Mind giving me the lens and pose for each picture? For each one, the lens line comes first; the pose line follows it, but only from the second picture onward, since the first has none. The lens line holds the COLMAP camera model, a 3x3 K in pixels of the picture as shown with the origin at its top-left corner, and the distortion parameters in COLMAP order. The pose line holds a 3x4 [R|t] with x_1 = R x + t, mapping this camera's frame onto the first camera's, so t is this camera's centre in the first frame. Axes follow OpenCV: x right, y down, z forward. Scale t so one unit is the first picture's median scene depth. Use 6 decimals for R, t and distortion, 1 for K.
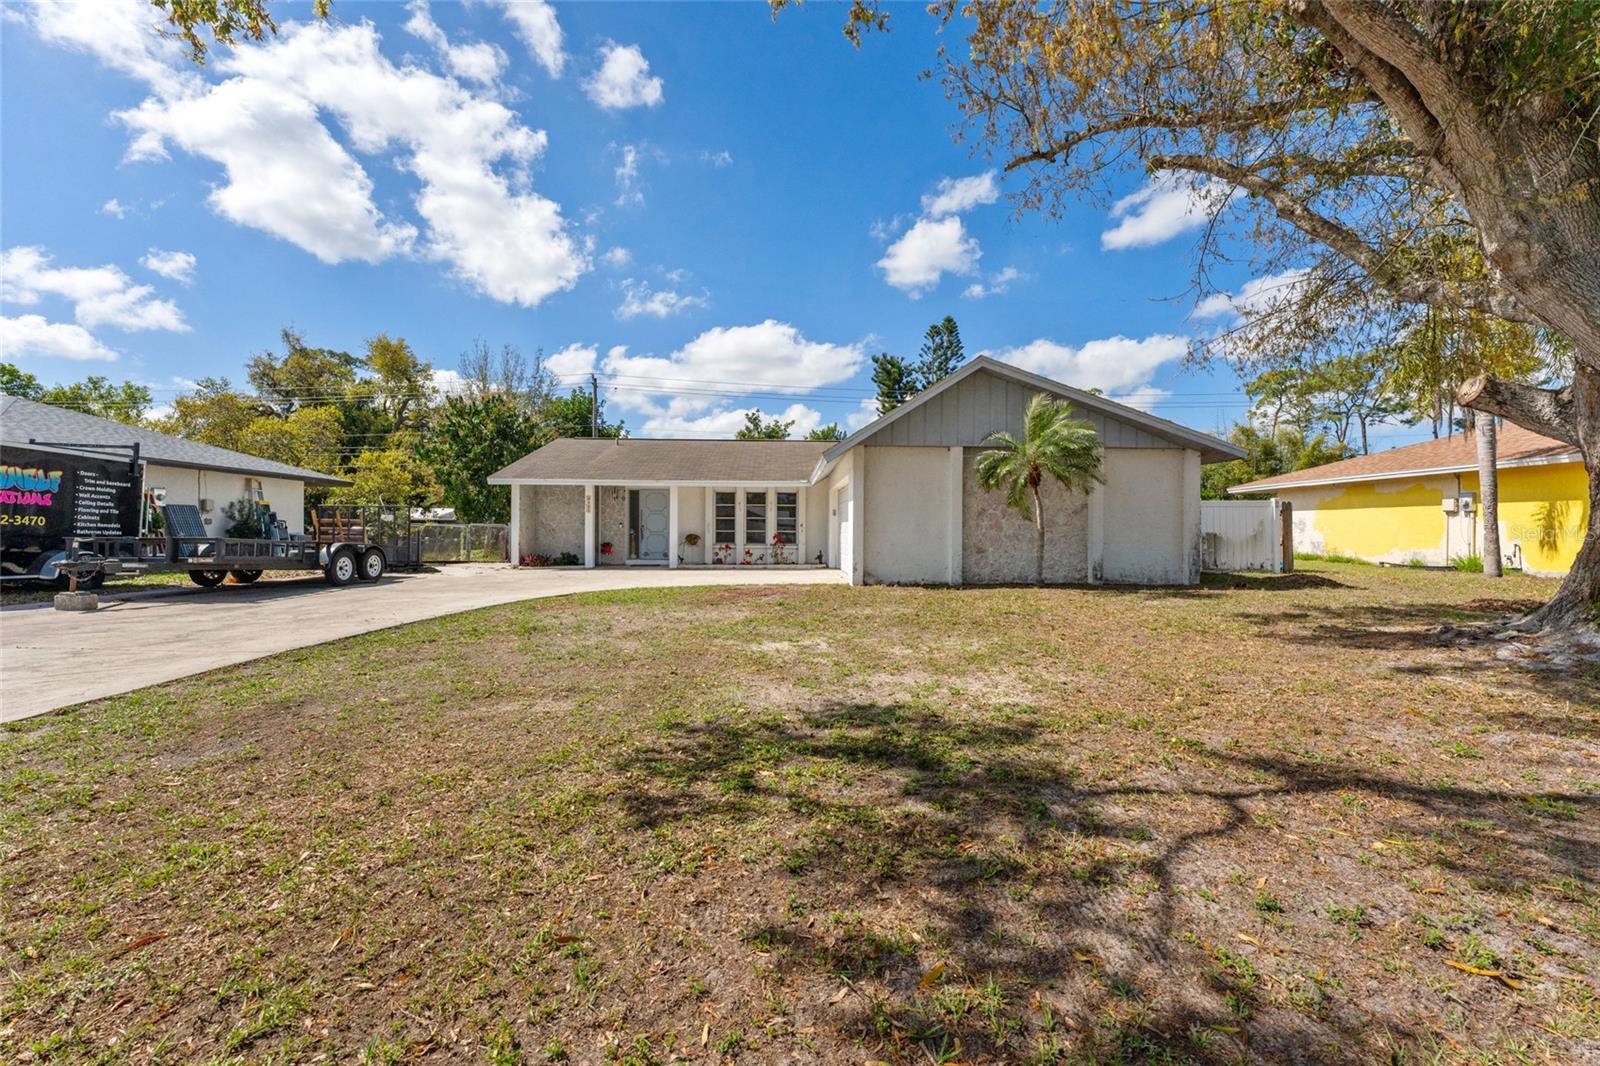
lens RADIAL K [[681.2, 0, 802.2], [0, 681.2, 521.5], [0, 0, 1]] dist [-0.002588, -0.000271]
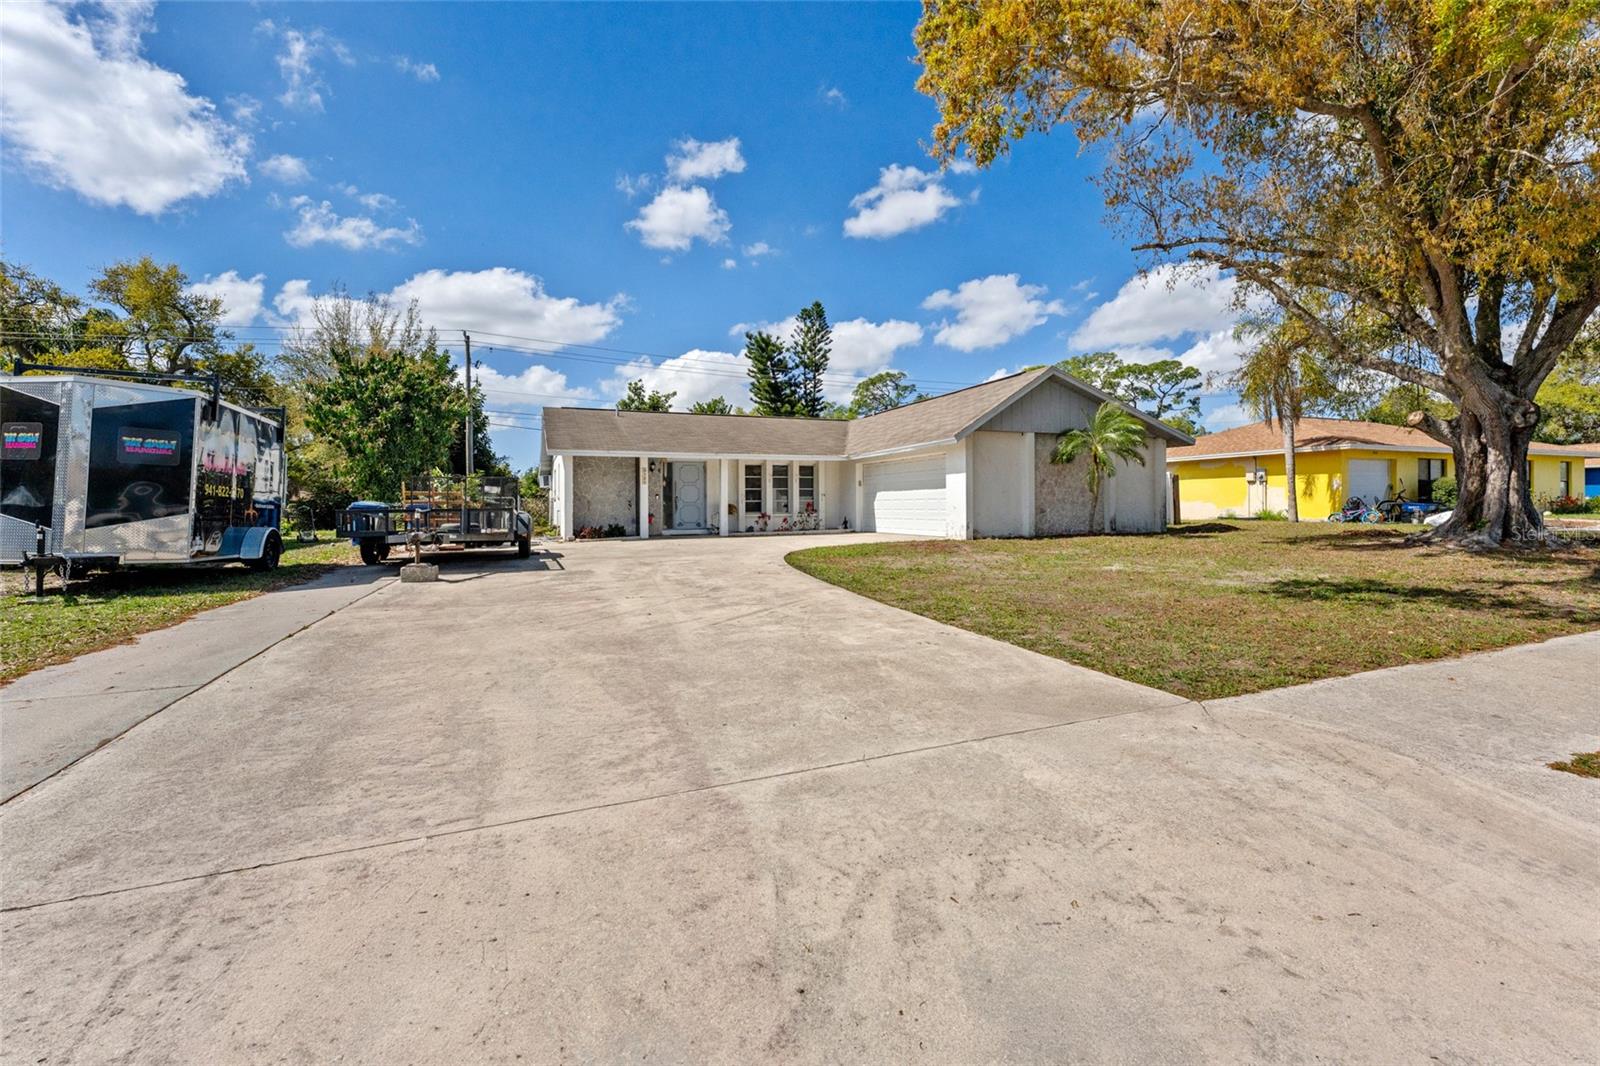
lens RADIAL K [[720.9, 0, 824.1], [0, 720.9, 450.8], [0, 0, 1]] dist [-0.000212, 0.008155]
pose [[0.925278, 0.014262, 0.379020, -0.210729], [0.009336, 0.998134, -0.060348, 0.002233], [-0.379174, 0.059377, 0.923419, -0.044465]]
